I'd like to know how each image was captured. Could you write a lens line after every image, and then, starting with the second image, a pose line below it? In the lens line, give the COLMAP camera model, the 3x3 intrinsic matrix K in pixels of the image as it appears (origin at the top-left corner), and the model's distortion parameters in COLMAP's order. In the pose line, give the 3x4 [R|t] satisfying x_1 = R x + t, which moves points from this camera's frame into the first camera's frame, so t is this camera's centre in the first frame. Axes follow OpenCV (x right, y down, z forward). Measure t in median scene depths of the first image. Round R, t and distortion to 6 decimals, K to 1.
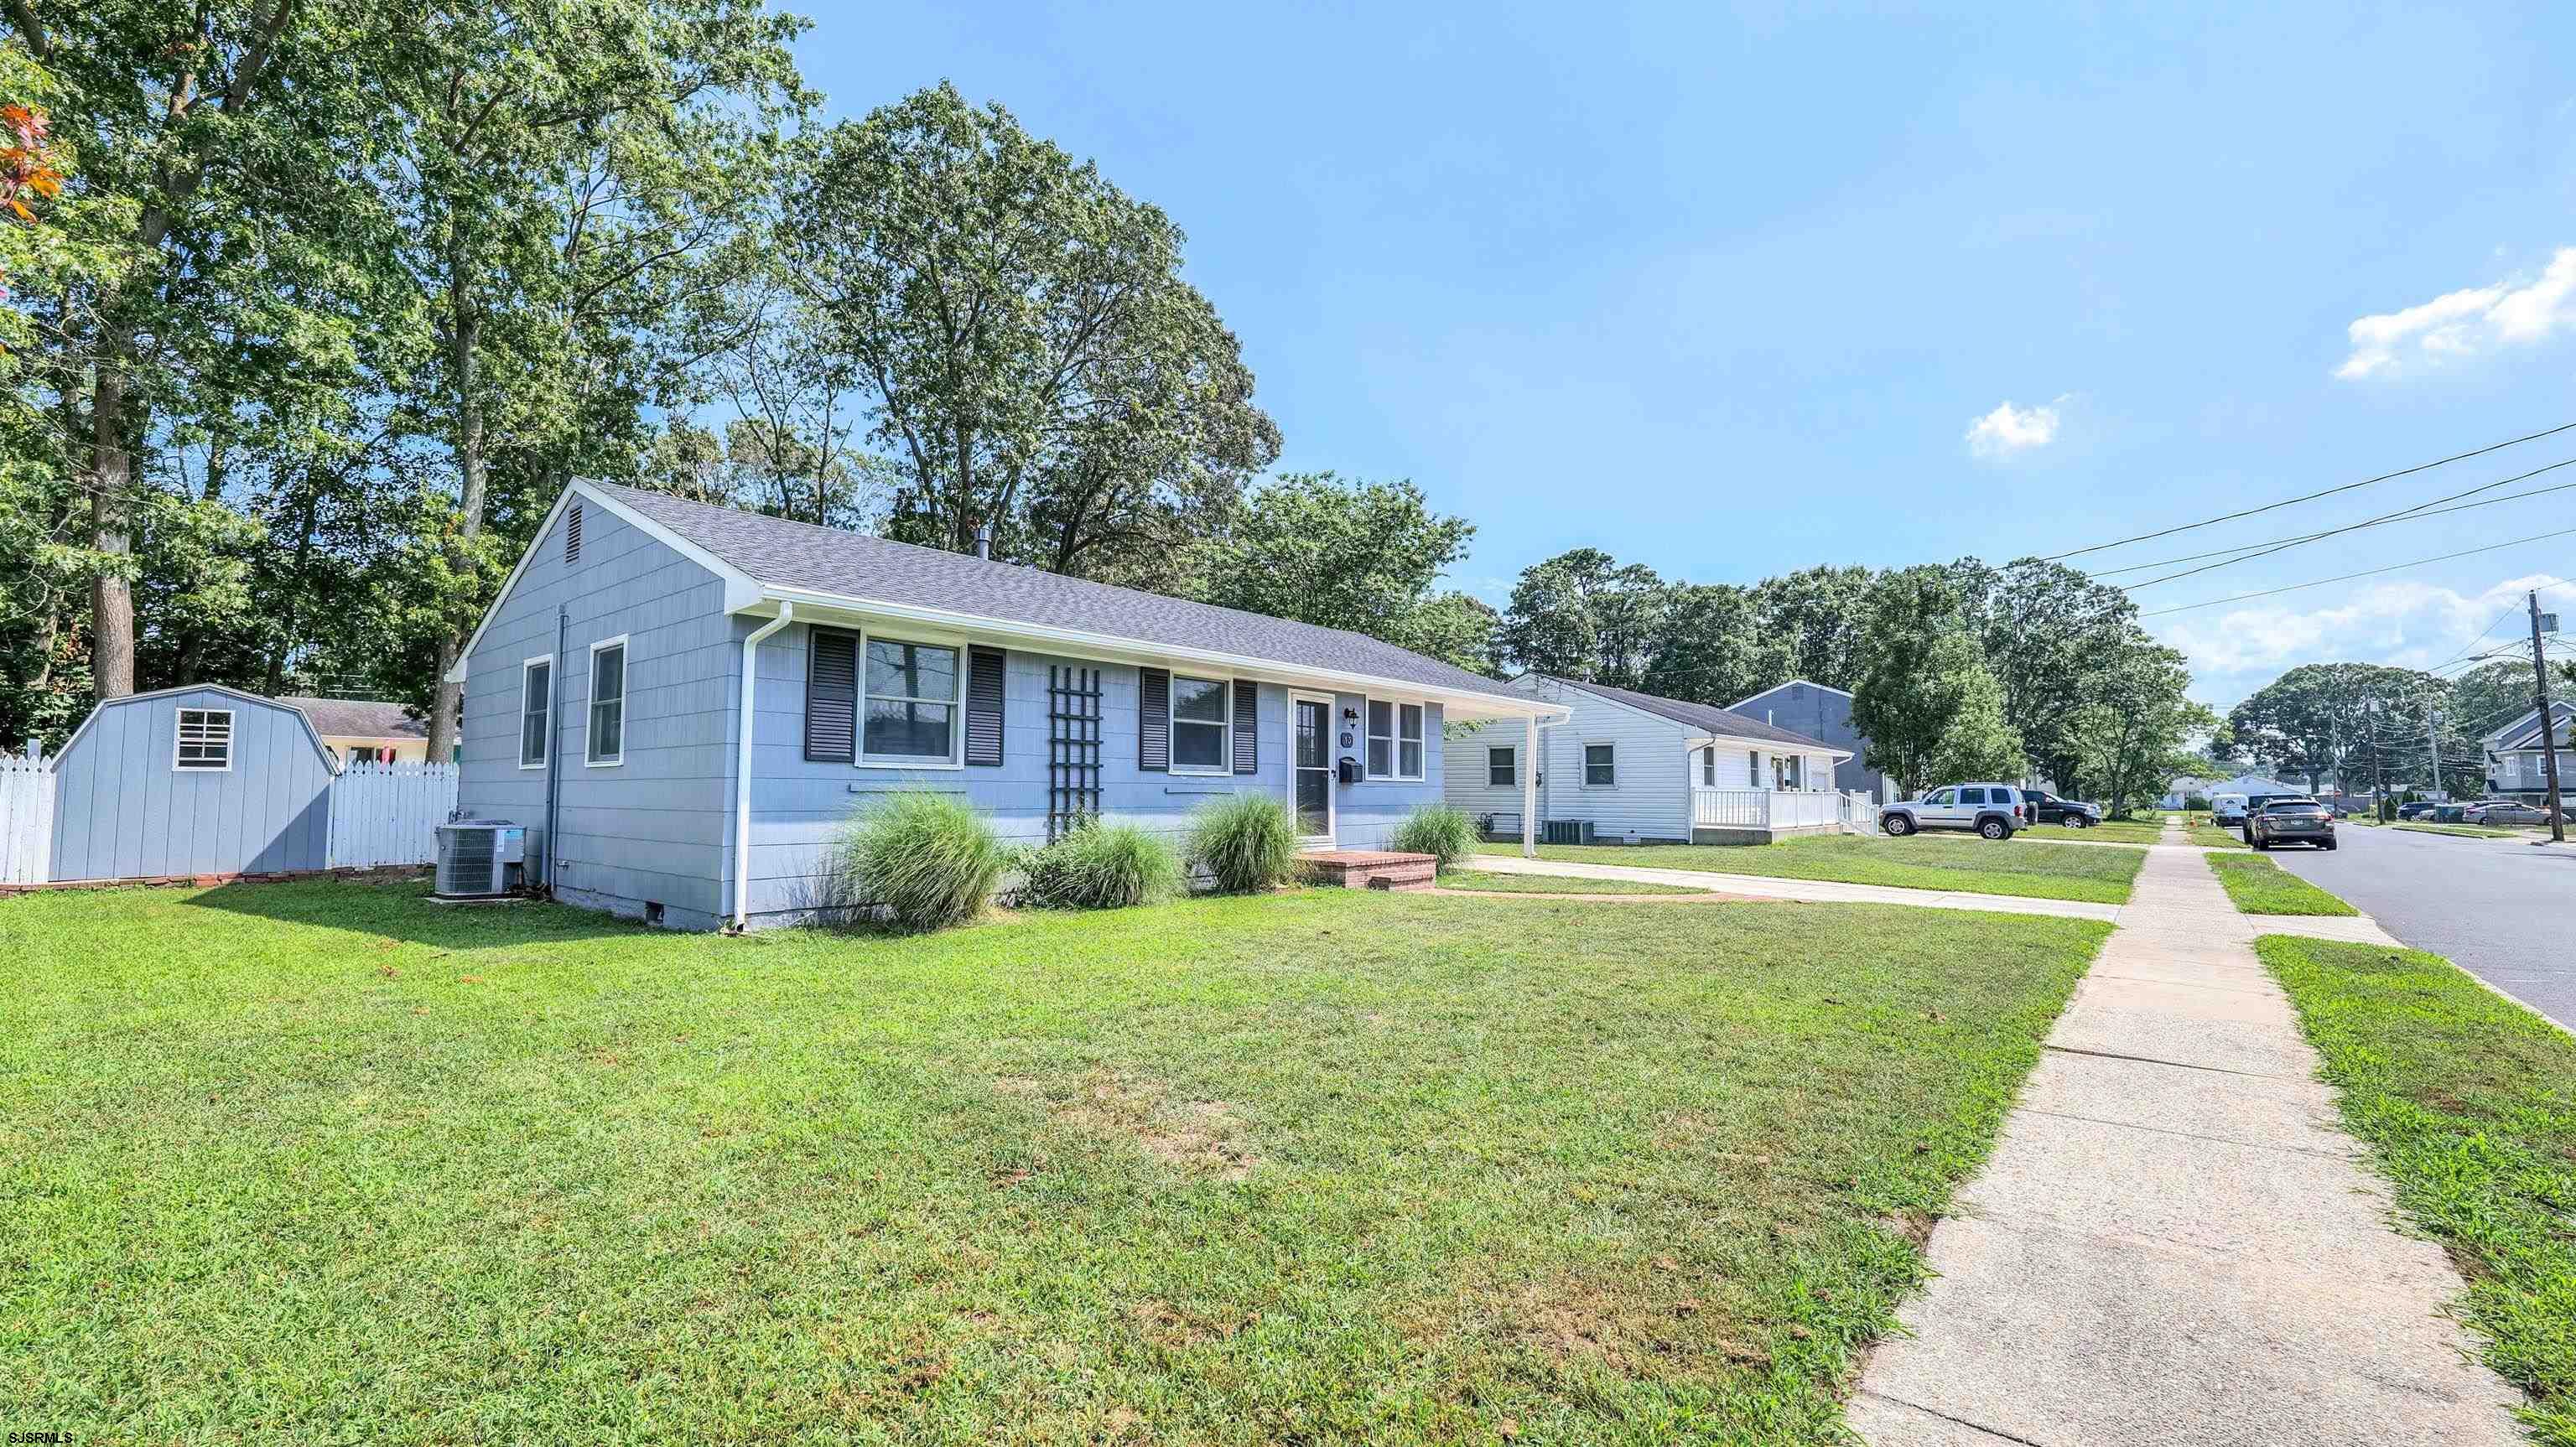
lens RADIAL K [[1046.3, 0, 1284.4], [0, 1046.3, 729.7], [0, 0, 1]] dist [-0.011121, 0.000218]
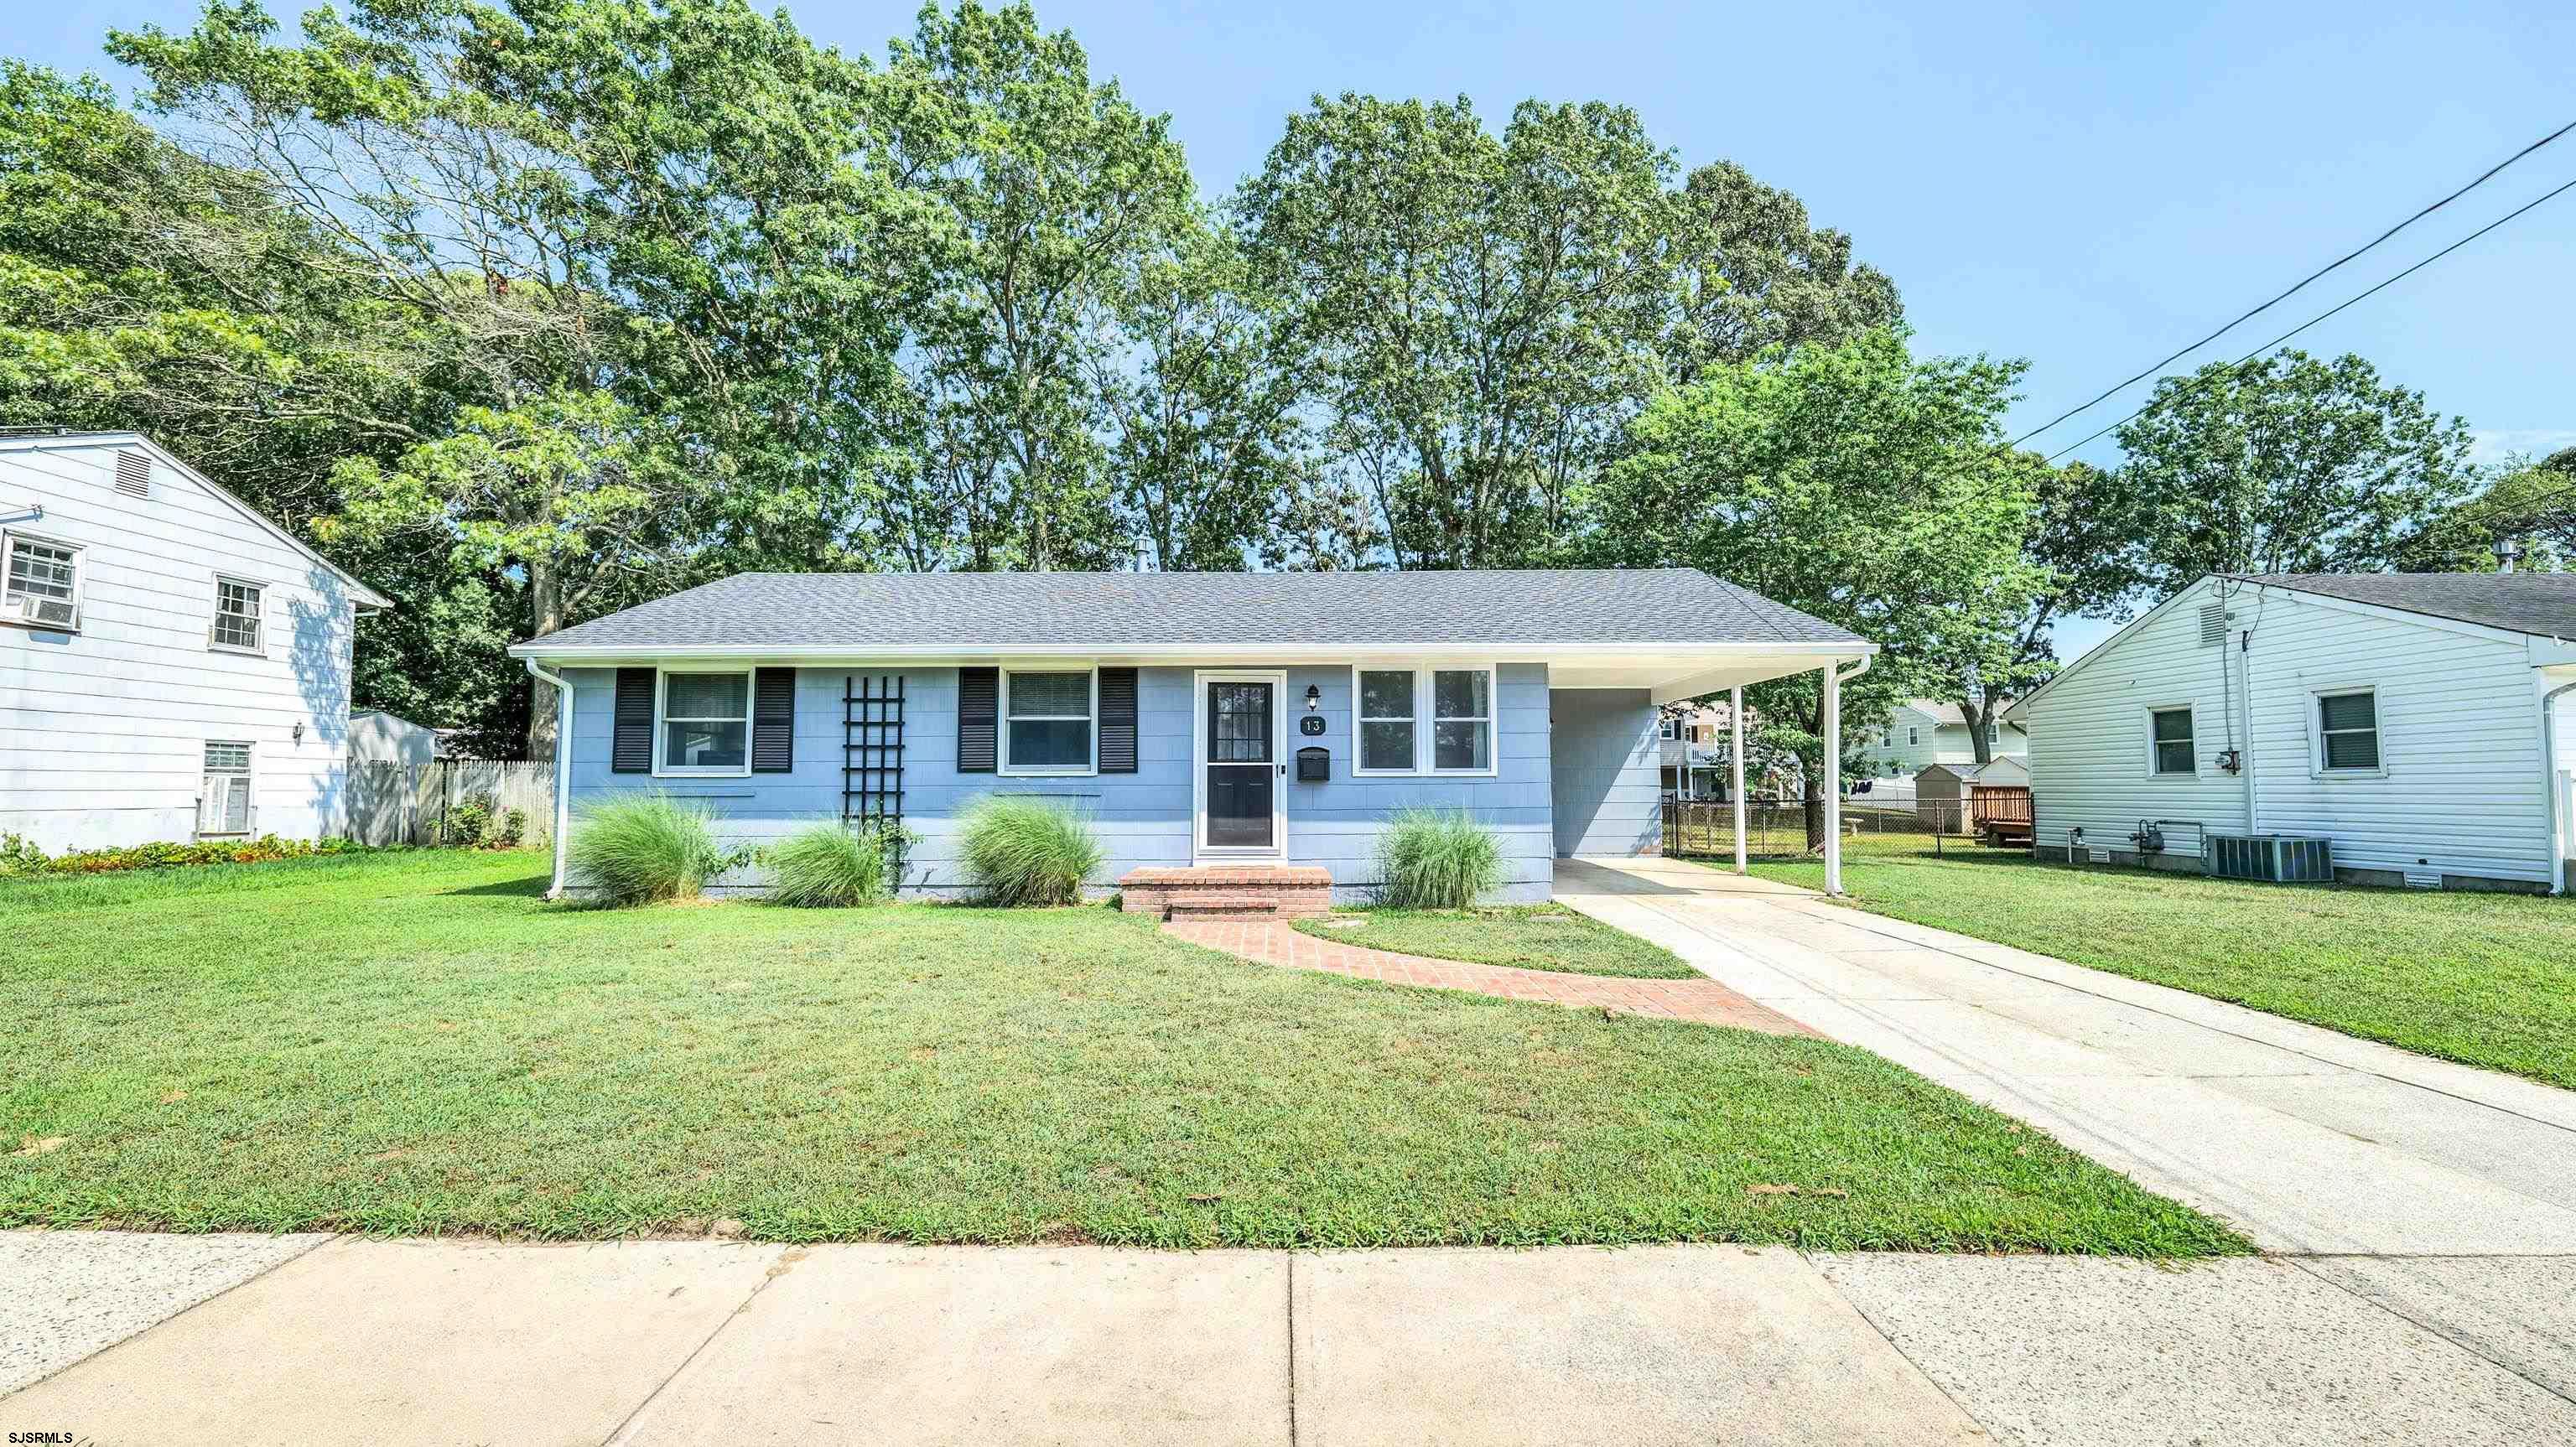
lens RADIAL K [[1046.3, 0, 1284.8], [0, 1046.3, 716.0], [0, 0, 1]] dist [-0.011121, 0.000218]
pose [[0.643870, -0.058335, -0.762908, 0.750690], [0.052340, 0.998112, -0.032146, 0.030984], [0.763343, -0.019233, 0.645708, 0.549232]]
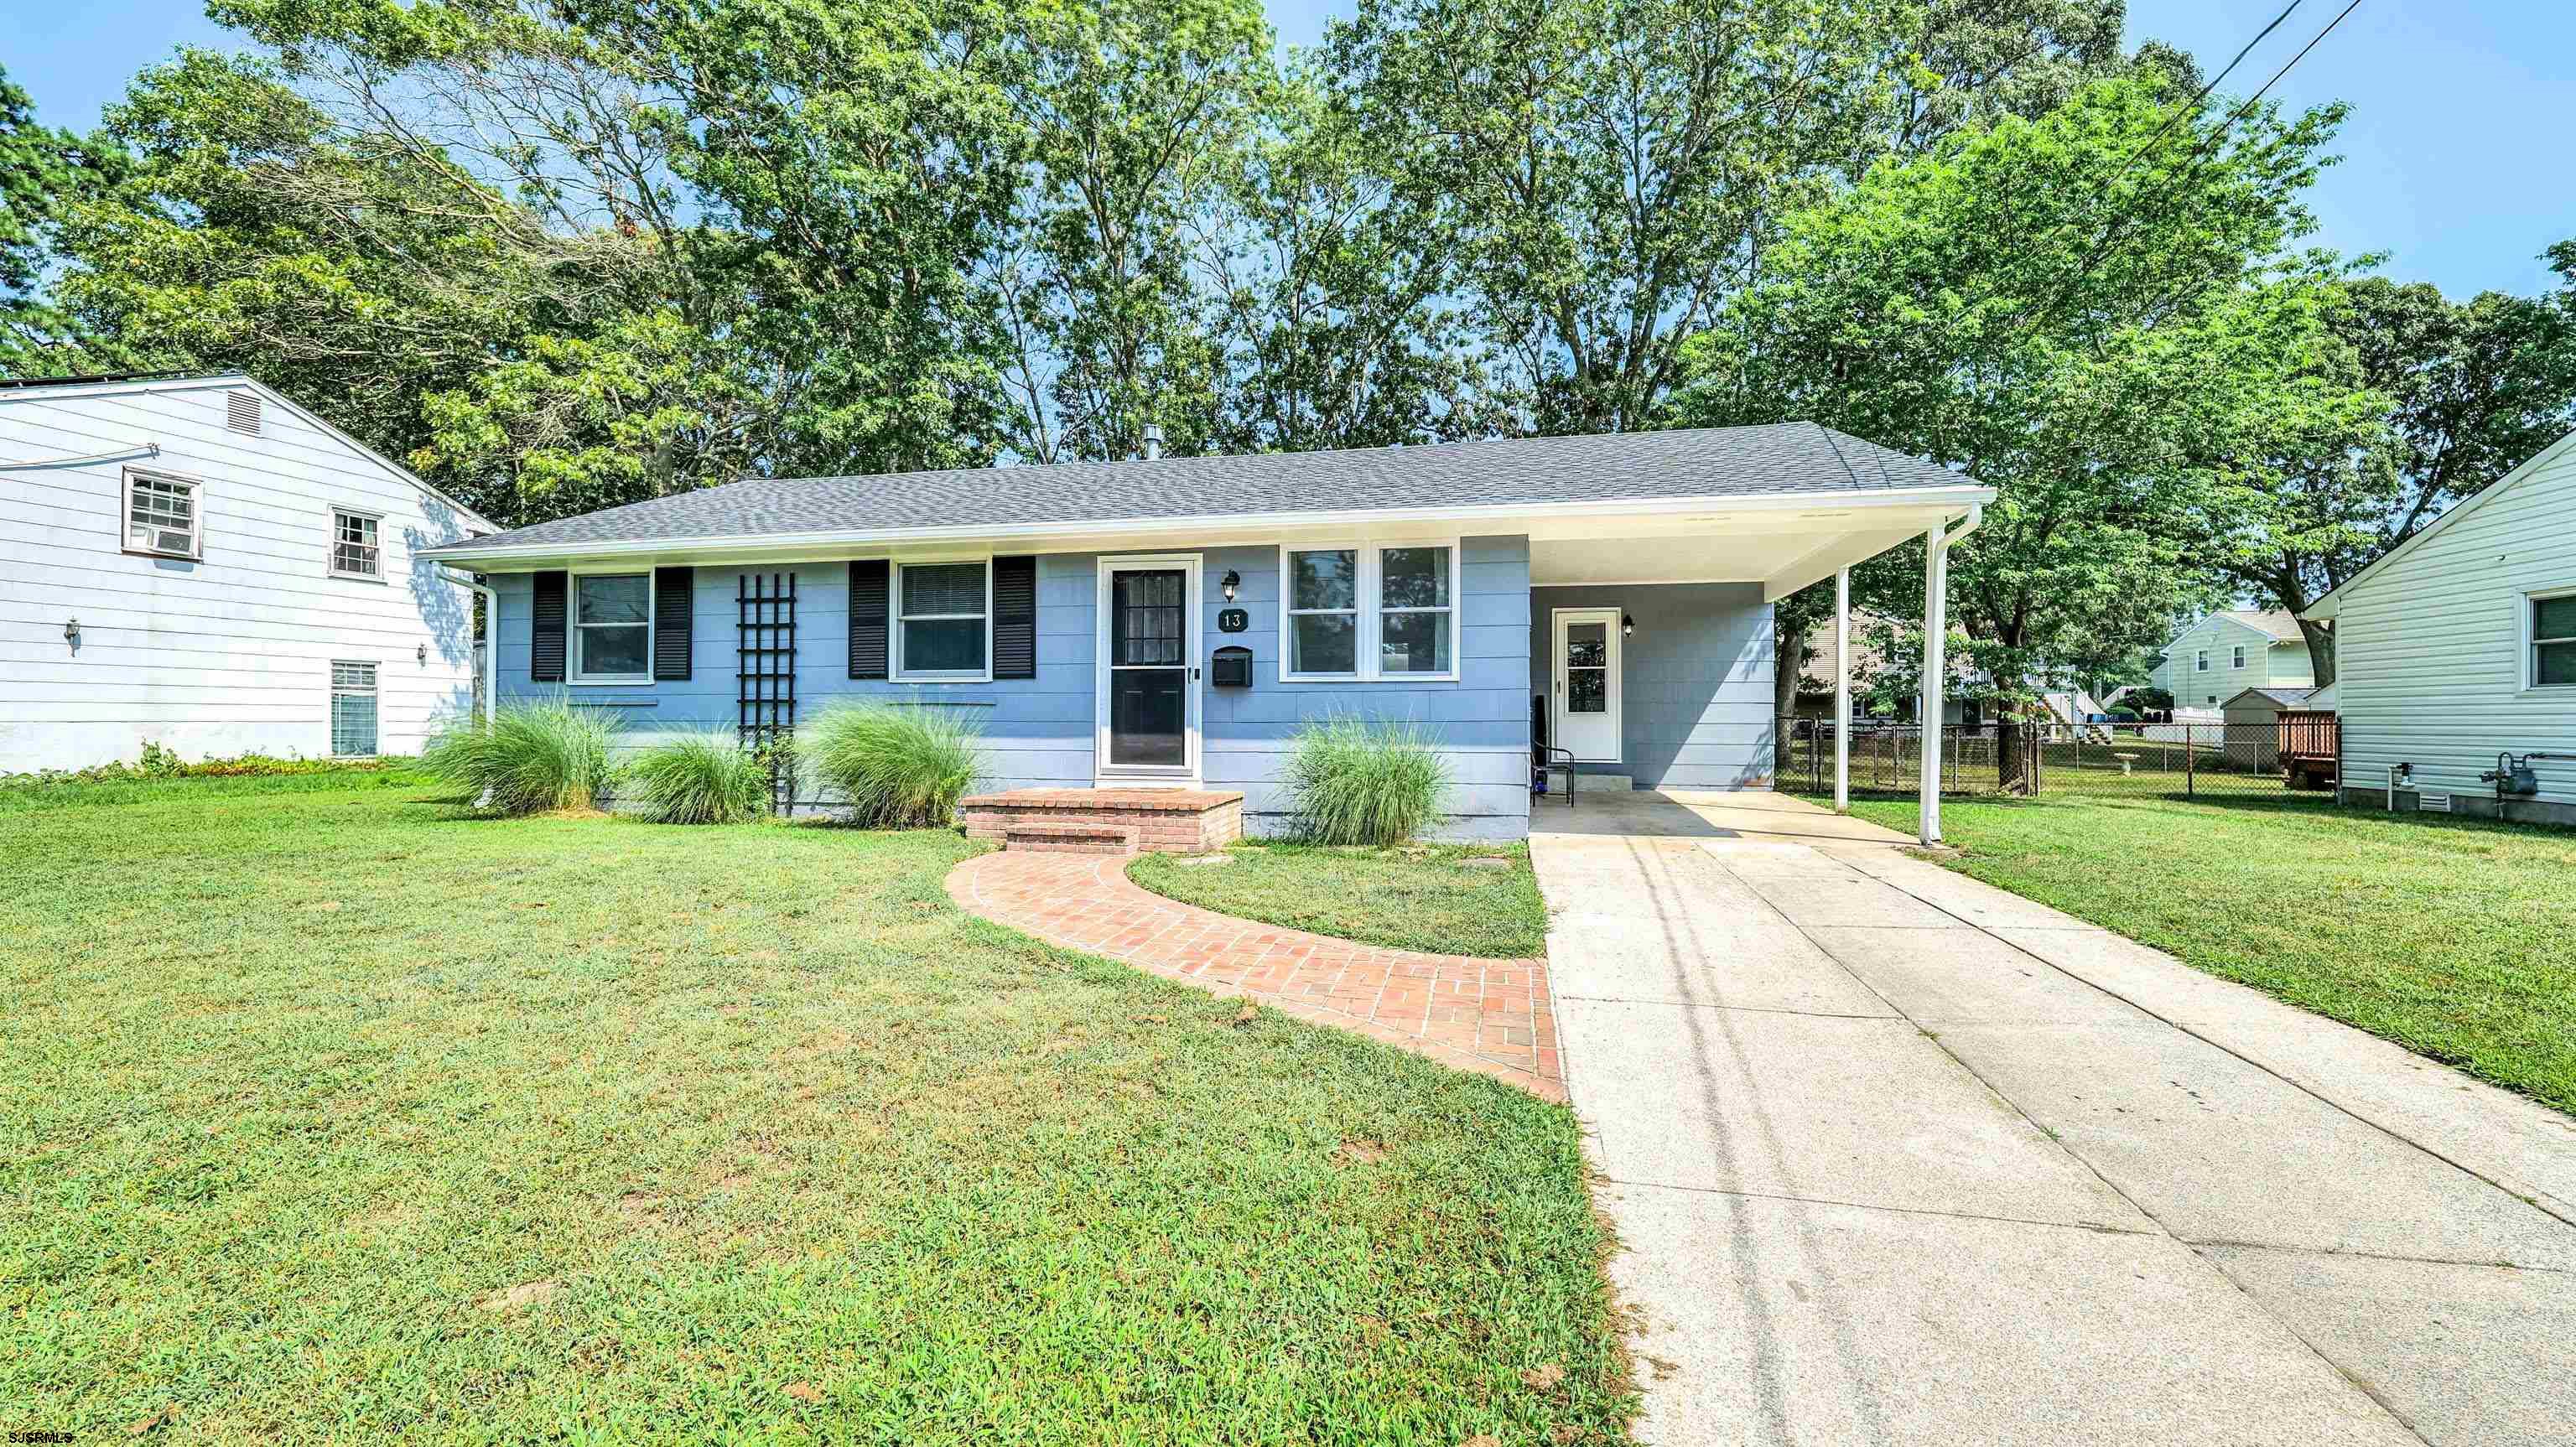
lens RADIAL K [[1046.3, 0, 1282.4], [0, 1046.3, 714.3], [0, 0, 1]] dist [-0.011121, 0.000218]
pose [[0.463396, -0.007899, -0.886116, 0.750561], [0.054232, 0.998339, 0.019462, 0.065842], [0.884490, -0.057075, 0.463054, 0.837187]]
